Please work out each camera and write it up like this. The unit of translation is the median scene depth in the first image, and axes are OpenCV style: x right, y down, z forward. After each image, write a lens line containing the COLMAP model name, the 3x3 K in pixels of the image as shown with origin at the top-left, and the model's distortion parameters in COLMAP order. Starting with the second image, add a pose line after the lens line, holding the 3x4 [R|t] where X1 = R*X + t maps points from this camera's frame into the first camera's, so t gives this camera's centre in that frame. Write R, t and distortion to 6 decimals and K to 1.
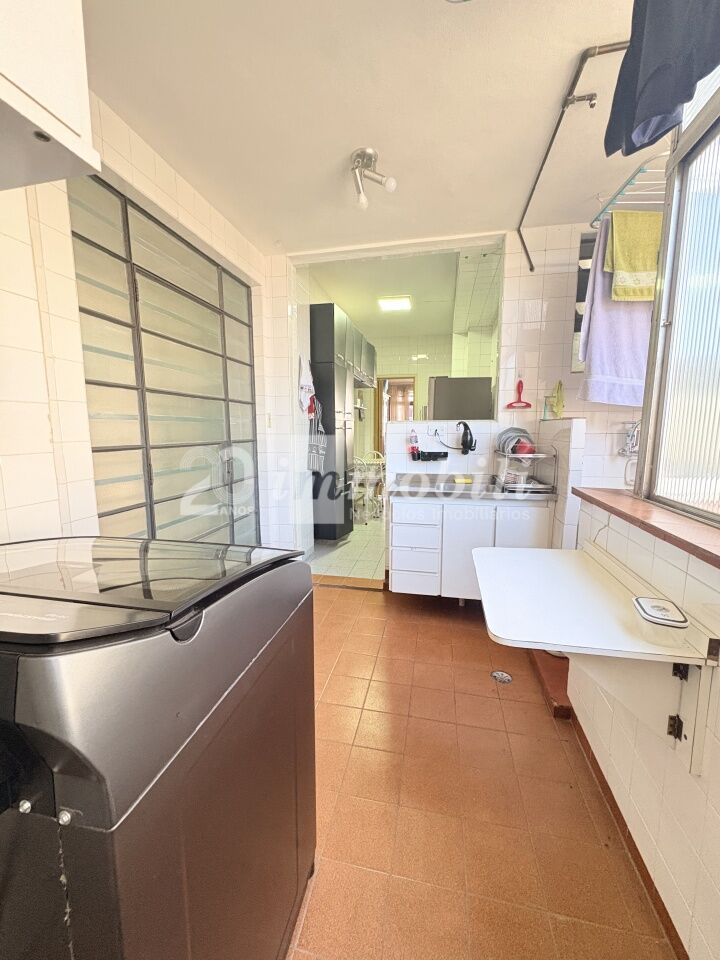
lens RADIAL K [[381.6, 0, 359.2], [0, 381.6, 479.6], [0, 0, 1]] dist [0.002234, -0.000462]
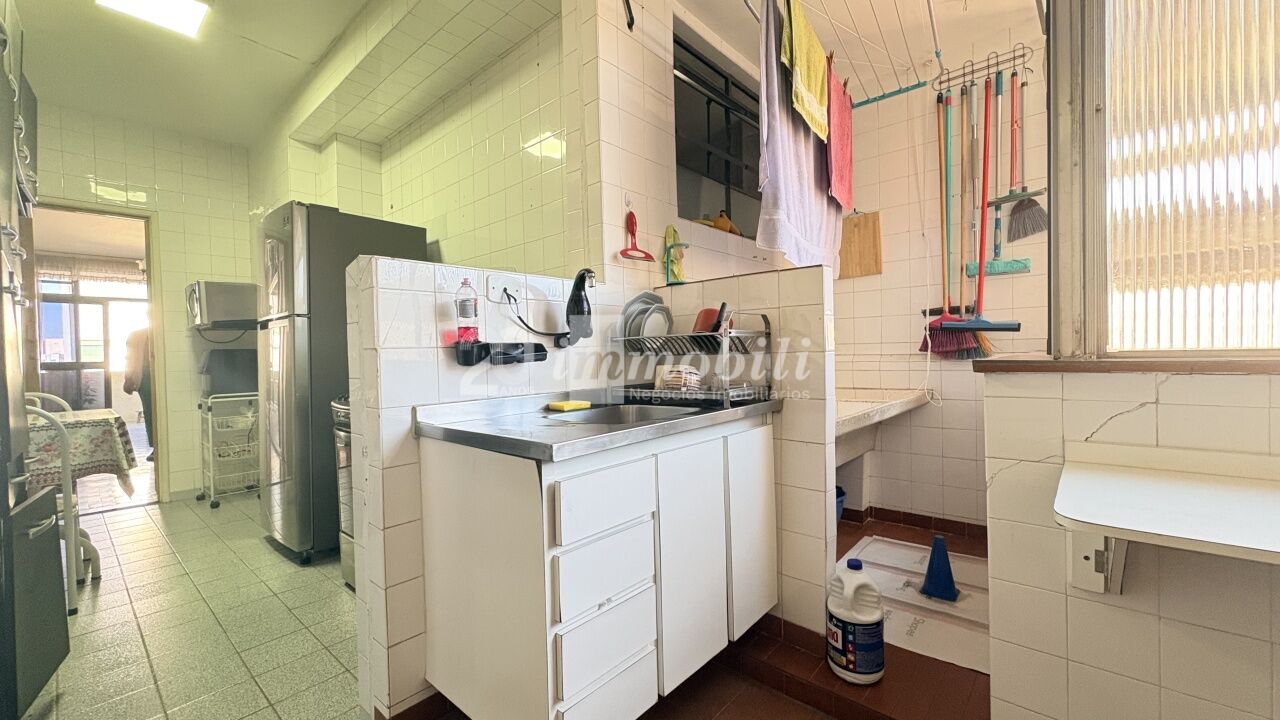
lens RADIAL K [[510.1, 0, 636.1], [0, 510.1, 361.1], [0, 0, 1]] dist [0.002115, -0.000133]
pose [[0.486327, -0.022578, 0.873485, -0.217444], [0.140862, 0.988616, -0.052873, -0.006149], [-0.862348, 0.148754, 0.483971, 0.653964]]
